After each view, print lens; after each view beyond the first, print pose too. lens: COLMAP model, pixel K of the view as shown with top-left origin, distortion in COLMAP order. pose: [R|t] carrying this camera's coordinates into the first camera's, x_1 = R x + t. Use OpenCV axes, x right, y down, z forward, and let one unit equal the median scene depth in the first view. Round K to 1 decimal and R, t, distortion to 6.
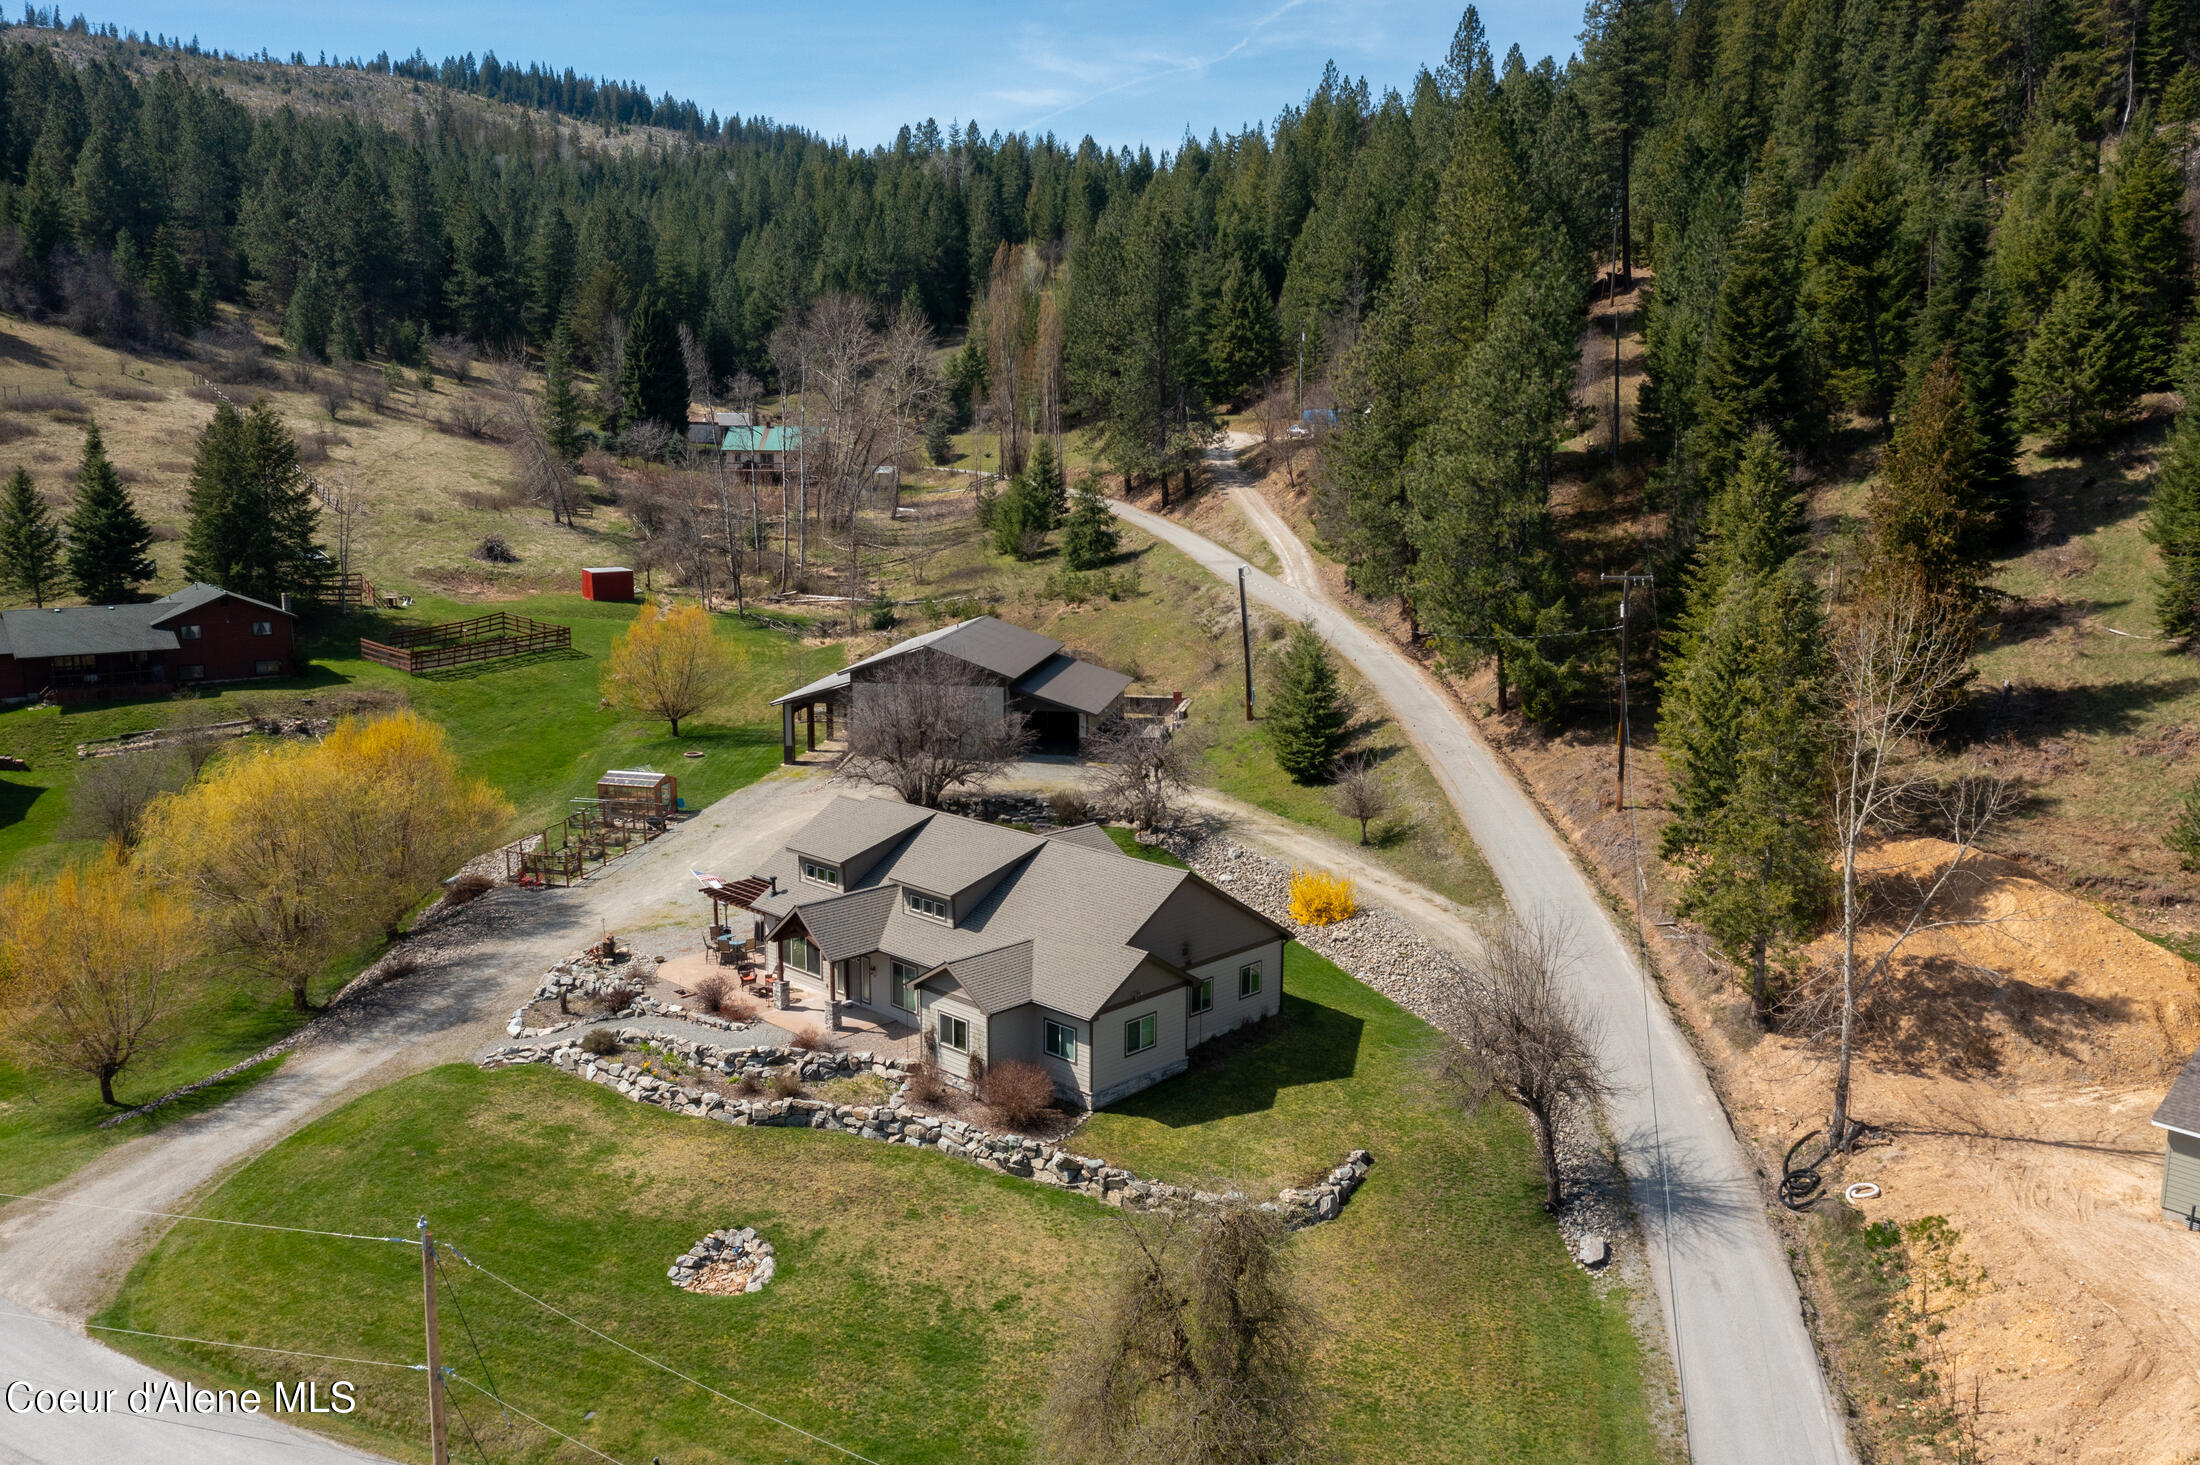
lens RADIAL K [[1768.1, 0, 1100.0], [0, 1768.1, 732.5], [0, 0, 1]] dist [-0.012722, 0.067088]
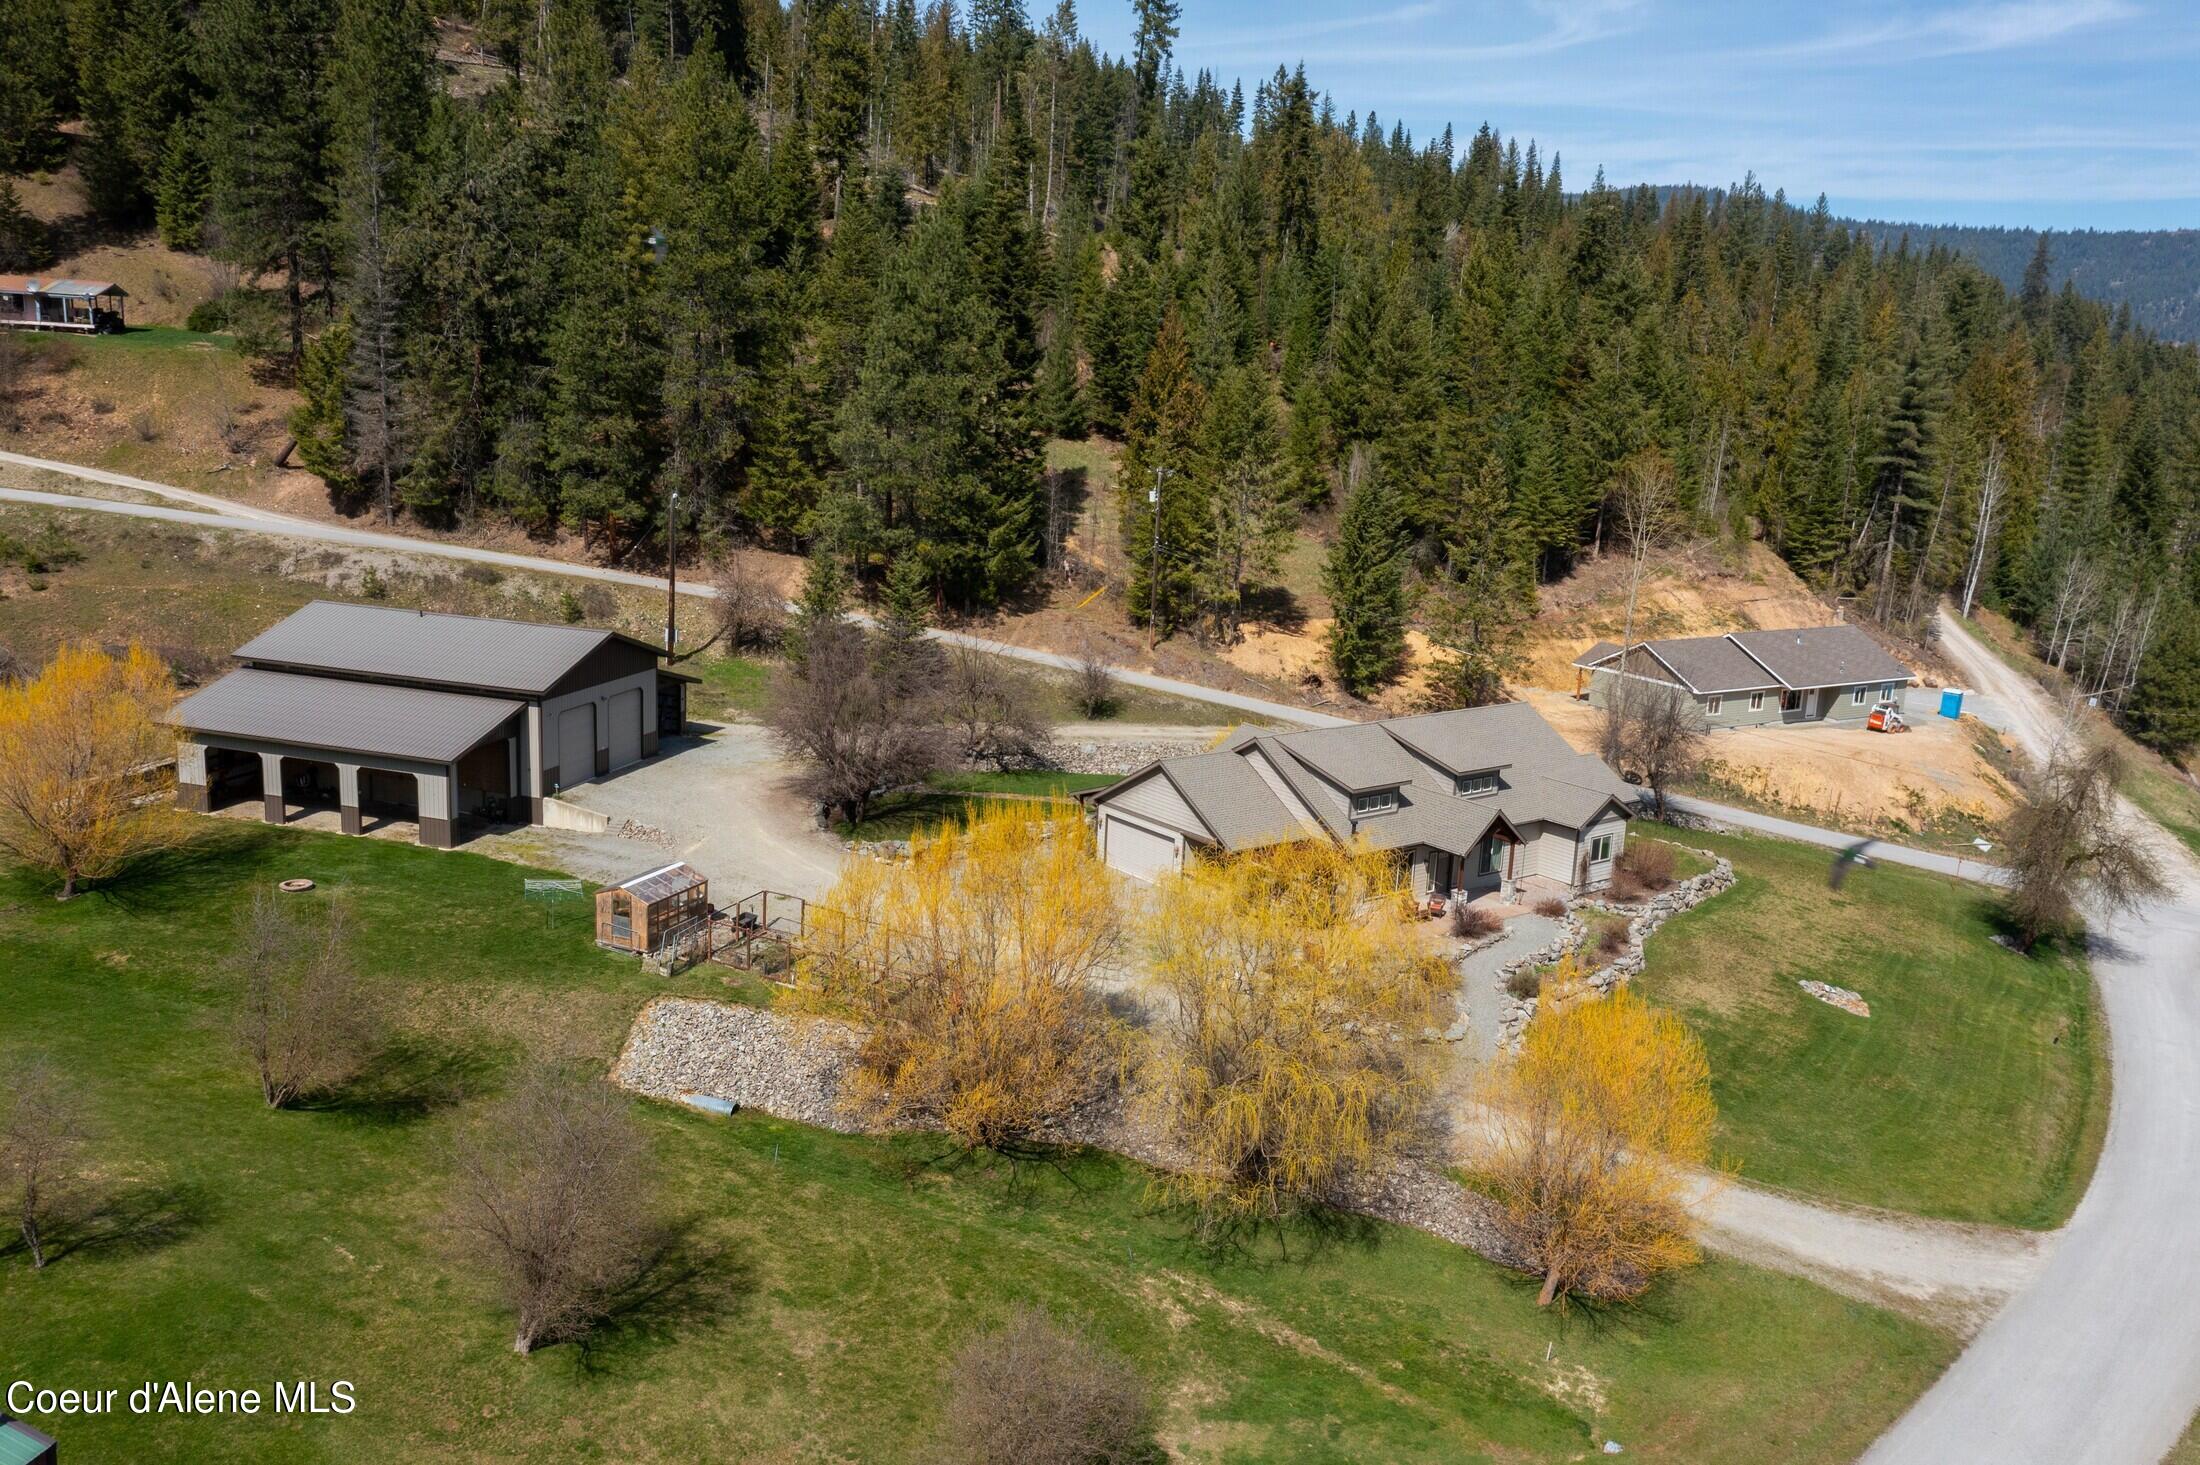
lens RADIAL K [[1789.0, 0, 1100.0], [0, 1789.0, 732.5], [0, 0, 1]] dist [-0.010991, 0.069155]
pose [[0.133082, -0.211108, 0.968361, -1.286621], [0.131540, 0.972170, 0.193861, -0.201643], [-0.982337, 0.101579, 0.157148, 1.062590]]
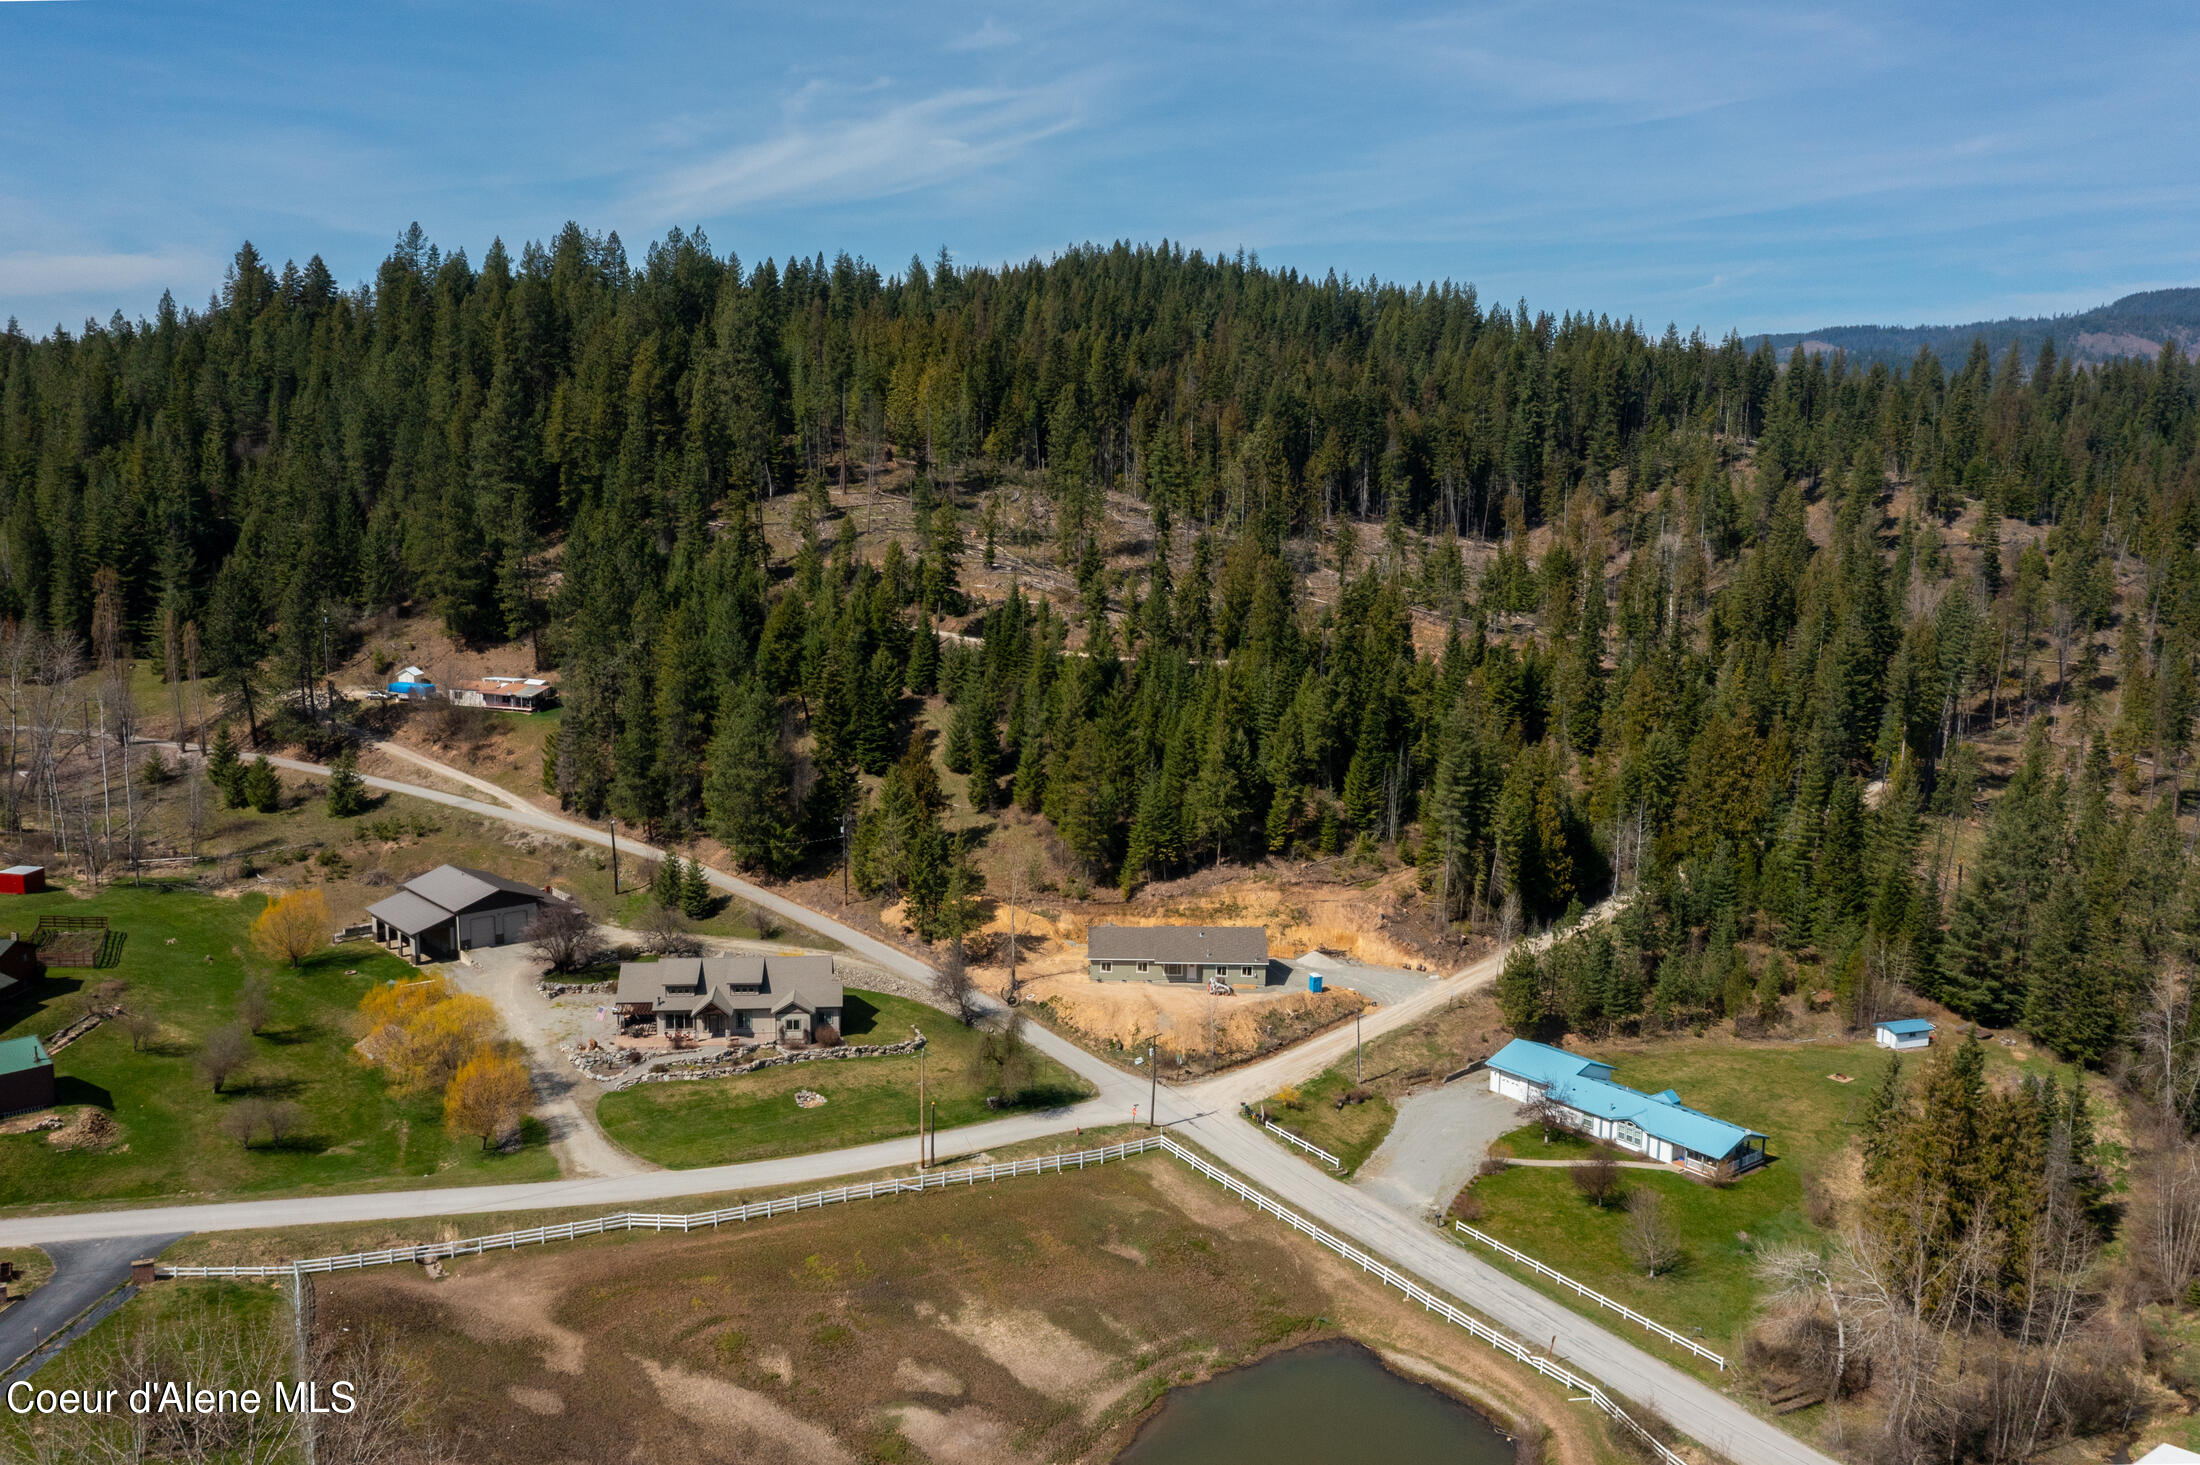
lens RADIAL K [[1791.0, 0, 1100.0], [0, 1791.0, 732.5], [0, 0, 1]] dist [0.000231, 0.009577]
pose [[0.629141, -0.121873, 0.767677, -1.861373], [0.128333, 0.990364, 0.052052, -0.377810], [-0.766624, 0.065771, 0.638719, -1.251260]]
